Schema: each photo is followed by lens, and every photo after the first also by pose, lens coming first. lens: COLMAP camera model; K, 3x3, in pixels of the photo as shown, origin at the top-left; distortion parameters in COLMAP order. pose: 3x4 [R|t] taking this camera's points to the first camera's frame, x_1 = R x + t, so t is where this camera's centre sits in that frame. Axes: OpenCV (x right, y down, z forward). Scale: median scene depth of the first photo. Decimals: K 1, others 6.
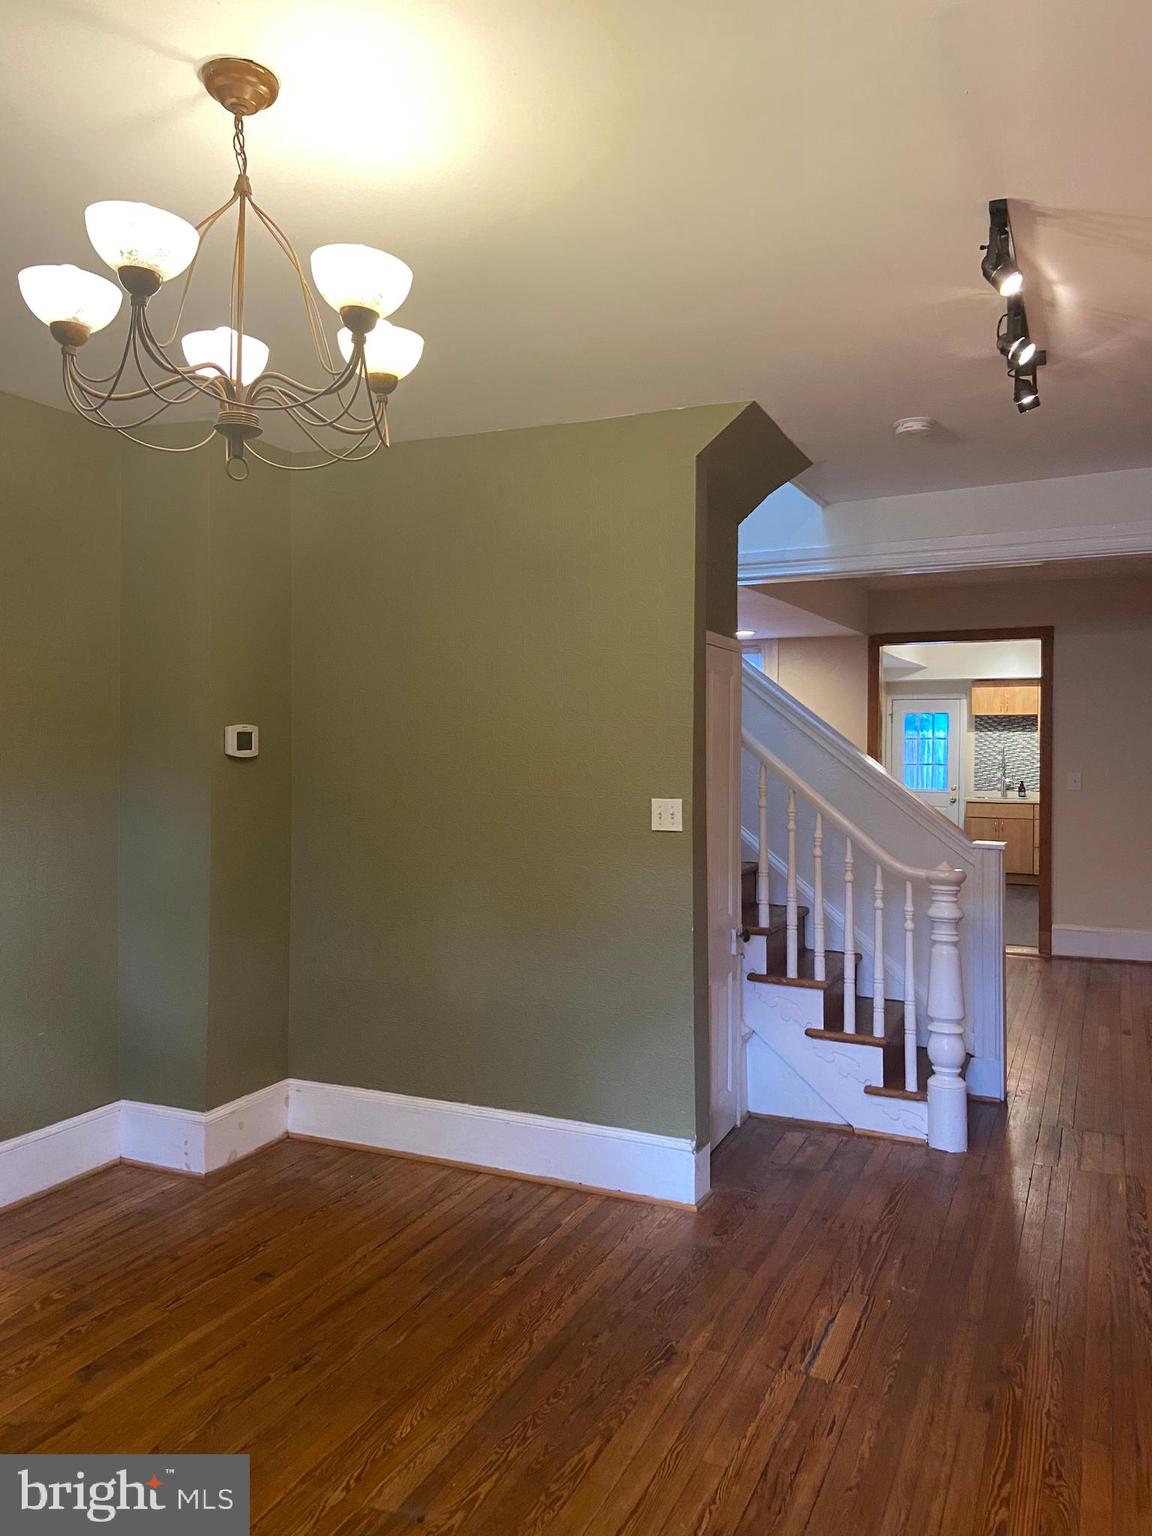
lens RADIAL K [[1157.6, 0, 577.6], [0, 1157.6, 761.2], [0, 0, 1]] dist [0.103355, -0.139500]
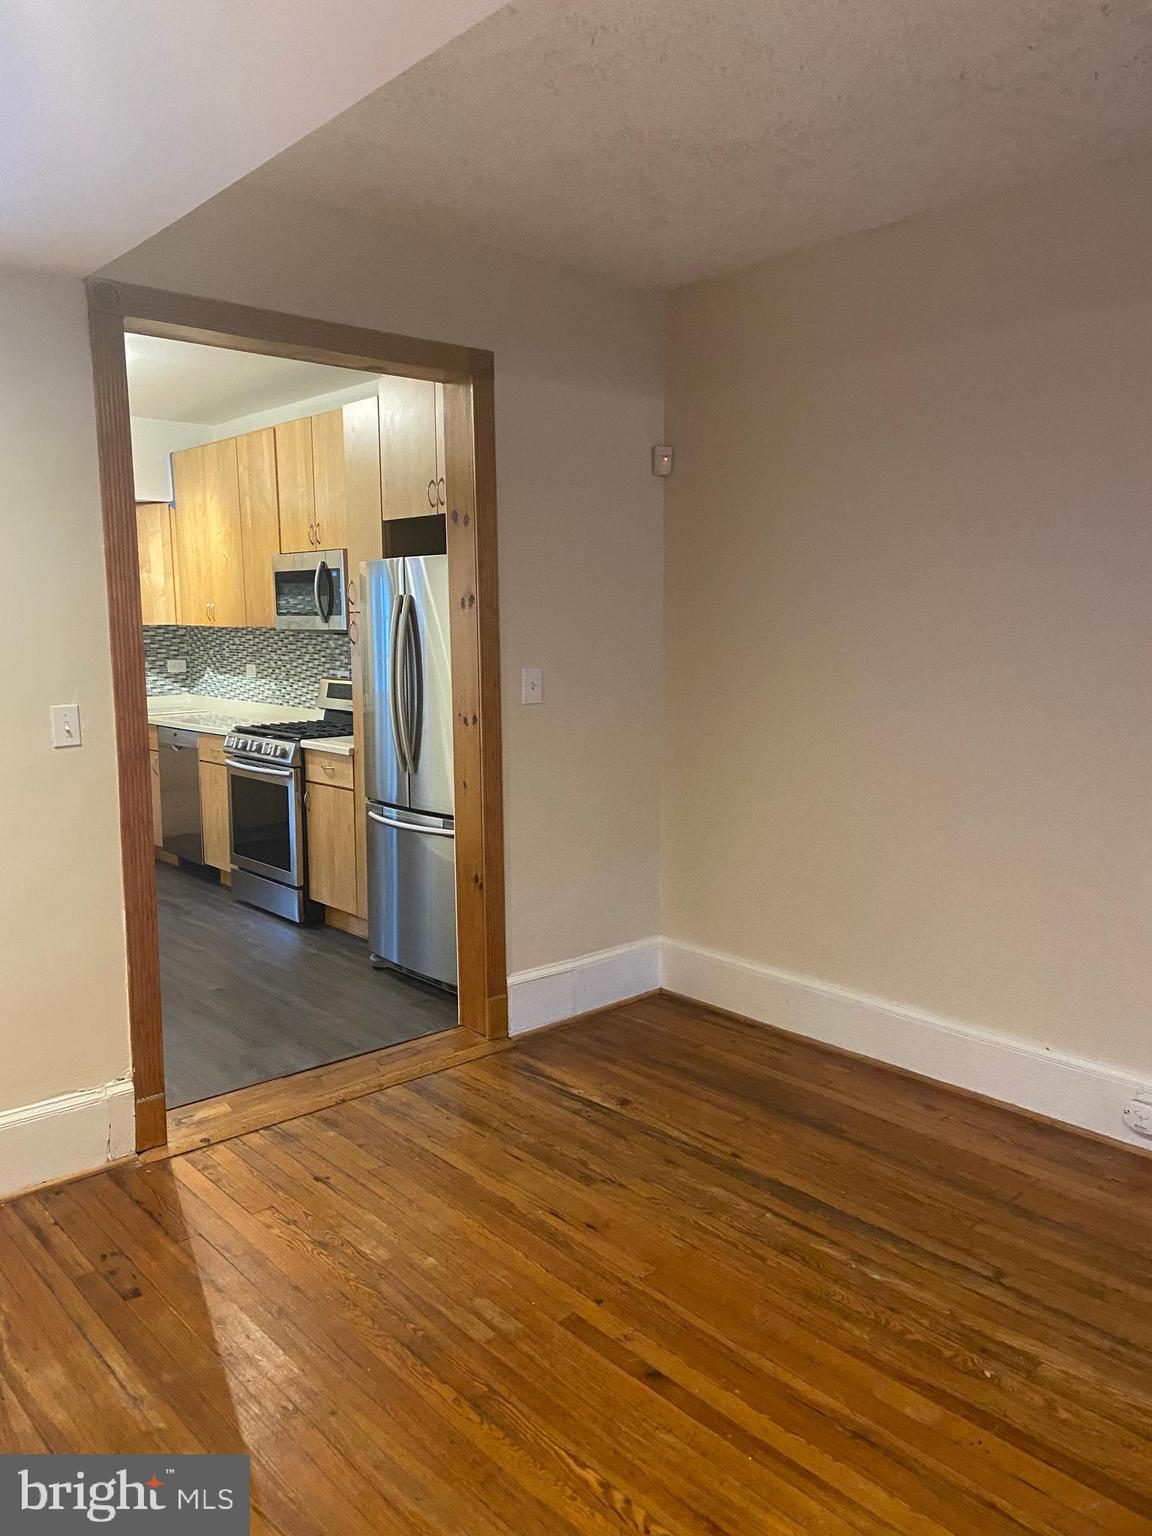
lens RADIAL K [[1157.6, 0, 577.6], [0, 1157.6, 761.2], [0, 0, 1]] dist [0.103355, -0.139500]
pose [[0.405332, -0.117883, 0.906537, -0.008480], [0.032625, 0.992885, 0.114524, -0.002679], [-0.913587, -0.016844, 0.406294, 0.525127]]
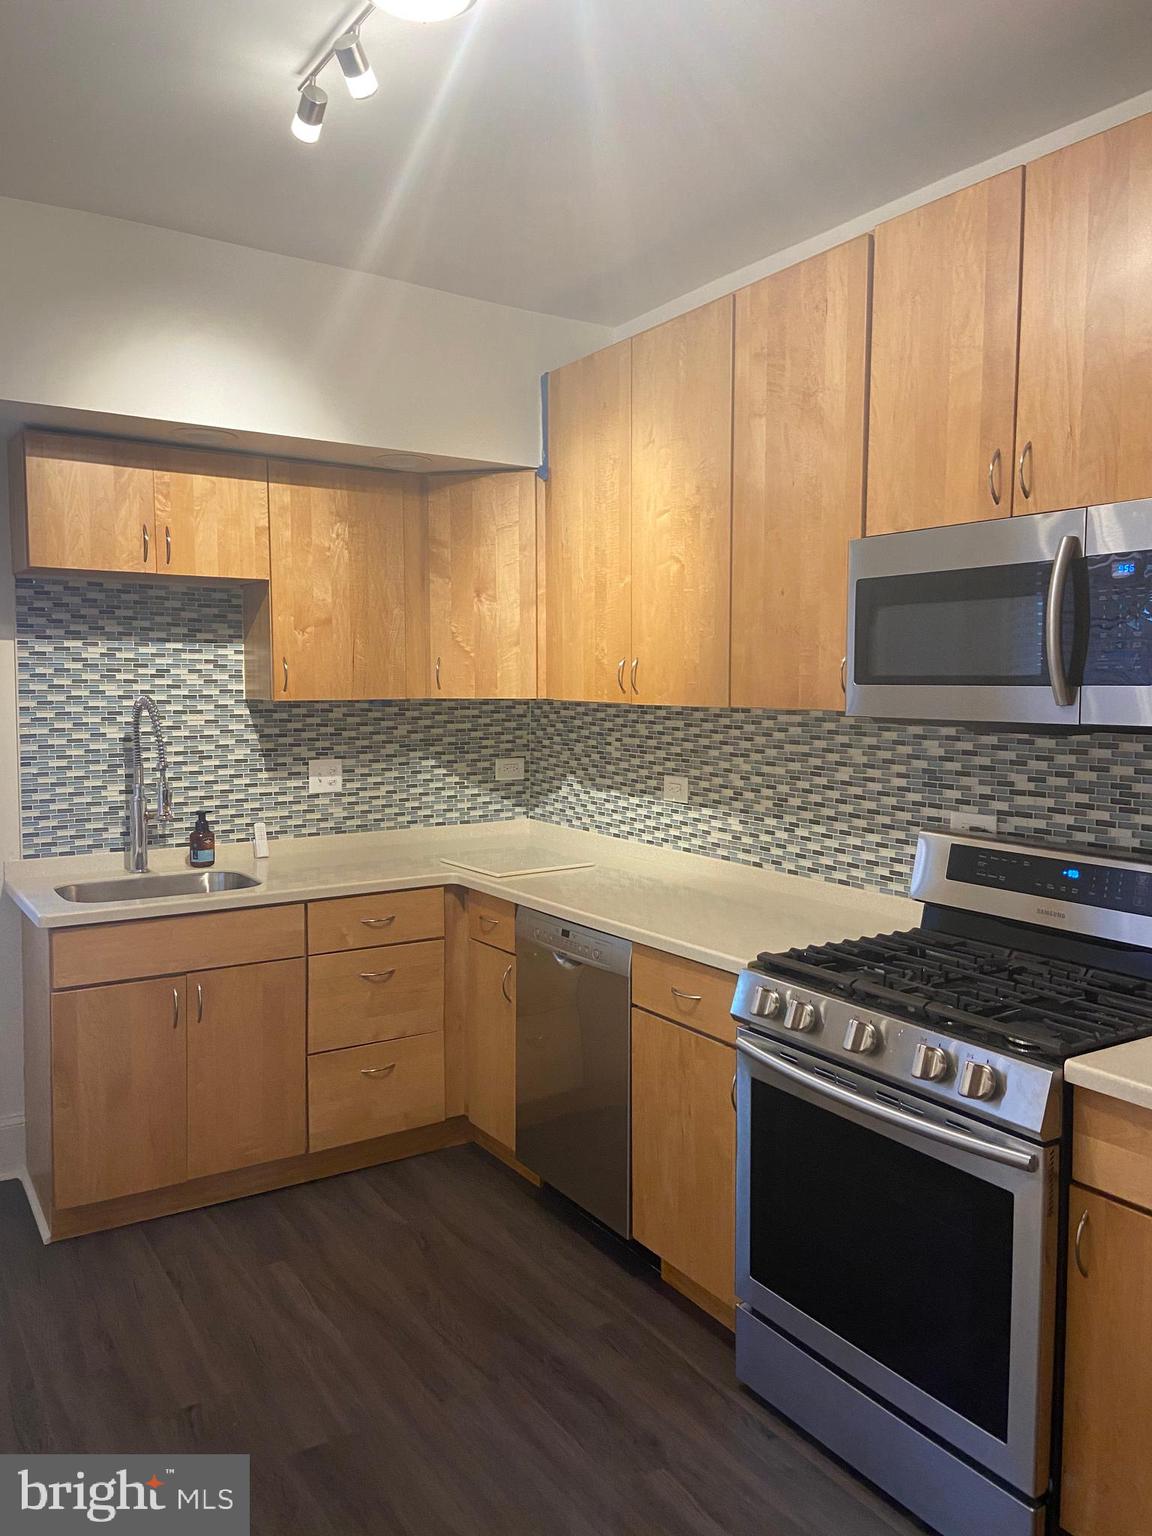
lens RADIAL K [[1157.6, 0, 577.6], [0, 1157.6, 761.2], [0, 0, 1]] dist [0.103355, -0.139500]
pose [[0.537687, -0.054363, 0.841390, 0.182997], [0.017720, 0.998427, 0.053186, -0.009094], [-0.842958, -0.013688, 0.537805, 0.757776]]
